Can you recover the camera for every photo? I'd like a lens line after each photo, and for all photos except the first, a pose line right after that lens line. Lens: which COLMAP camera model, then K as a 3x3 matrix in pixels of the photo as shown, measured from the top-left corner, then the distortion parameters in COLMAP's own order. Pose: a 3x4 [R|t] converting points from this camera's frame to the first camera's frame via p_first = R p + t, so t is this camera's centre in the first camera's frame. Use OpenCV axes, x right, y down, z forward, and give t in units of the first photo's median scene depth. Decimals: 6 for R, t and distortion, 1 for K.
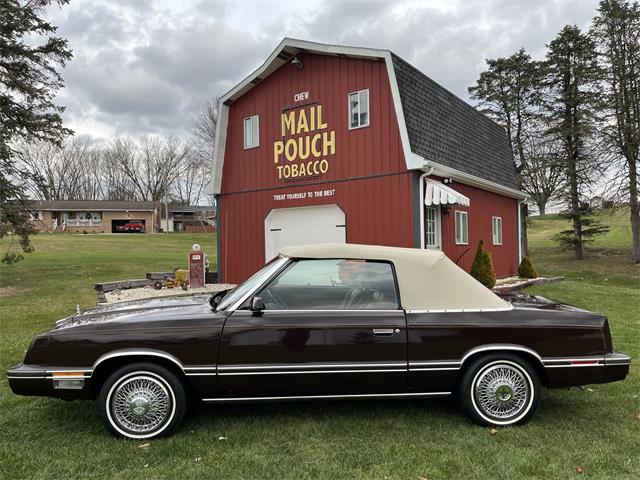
lens RADIAL K [[486.5, 0, 327.5], [0, 486.5, 244.3], [0, 0, 1]] dist [0.067686, -0.098972]
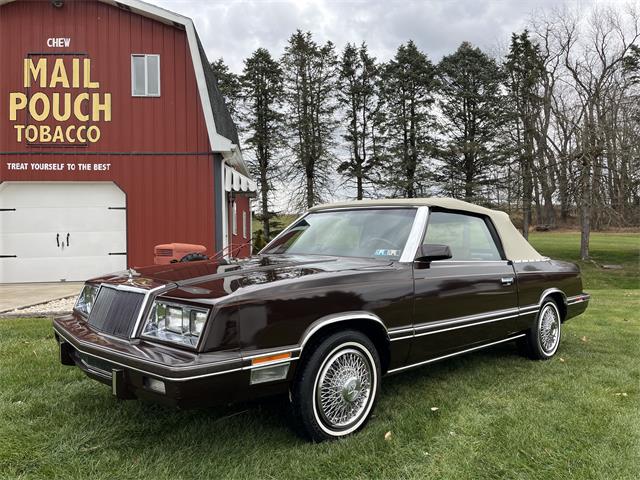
lens RADIAL K [[486.5, 0, 322.4], [0, 486.5, 240.8], [0, 0, 1]] dist [0.067686, -0.098972]
pose [[0.765803, 0.019206, 0.642788, -0.231735], [-0.007527, 0.999753, -0.020905, 0.032051], [-0.643031, 0.011171, 0.765759, 0.121179]]
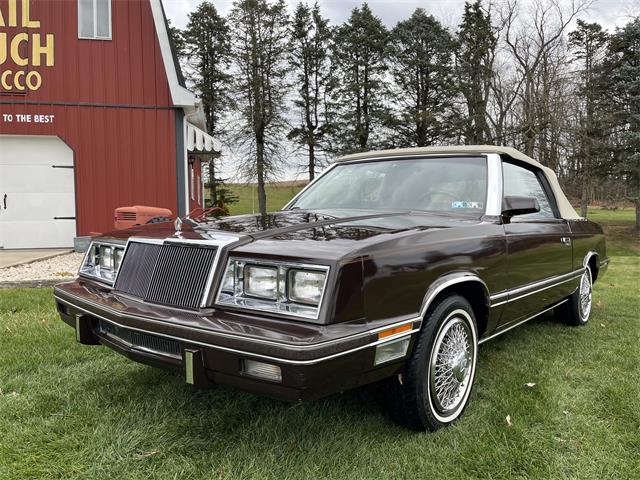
lens RADIAL K [[488.0, 0, 320.9], [0, 488.0, 240.7], [0, 0, 1]] dist [0.058776, -0.084374]
pose [[0.681606, -0.017279, 0.731515, -0.244030], [-0.013415, 0.999258, 0.036103, 0.040717], [-0.731596, -0.034422, 0.680869, 0.187955]]
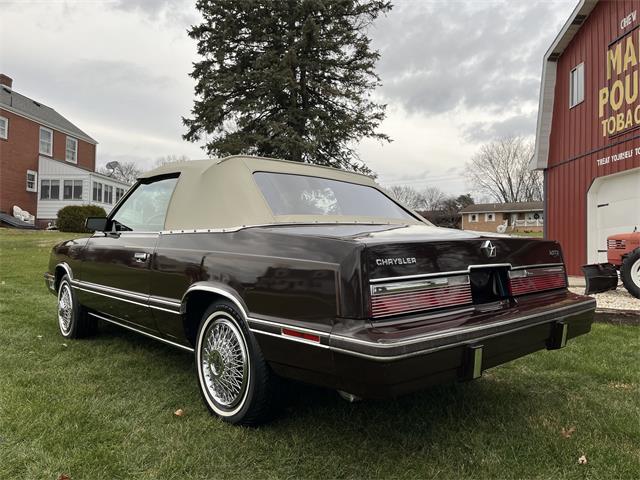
lens RADIAL K [[486.5, 0, 330.3], [0, 486.5, 243.2], [0, 0, 1]] dist [0.067686, -0.098972]
pose [[0.613642, 0.007742, -0.789546, 0.254305], [-0.015975, 0.999869, -0.002612, 0.041096], [0.789423, 0.014216, 0.613685, 0.203584]]
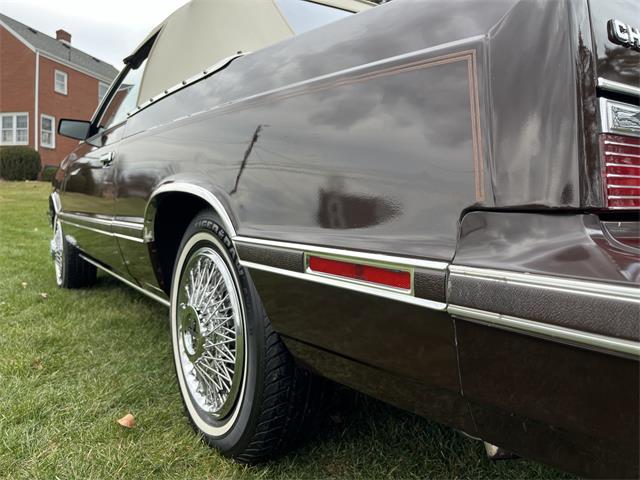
lens RADIAL K [[486.5, 0, 331.7], [0, 486.5, 245.7], [0, 0, 1]] dist [0.067686, -0.098972]
pose [[0.517438, 0.080206, -0.851953, 0.185312], [-0.020818, 0.996483, 0.081168, 0.059186], [0.855467, -0.024264, 0.517288, 0.251624]]
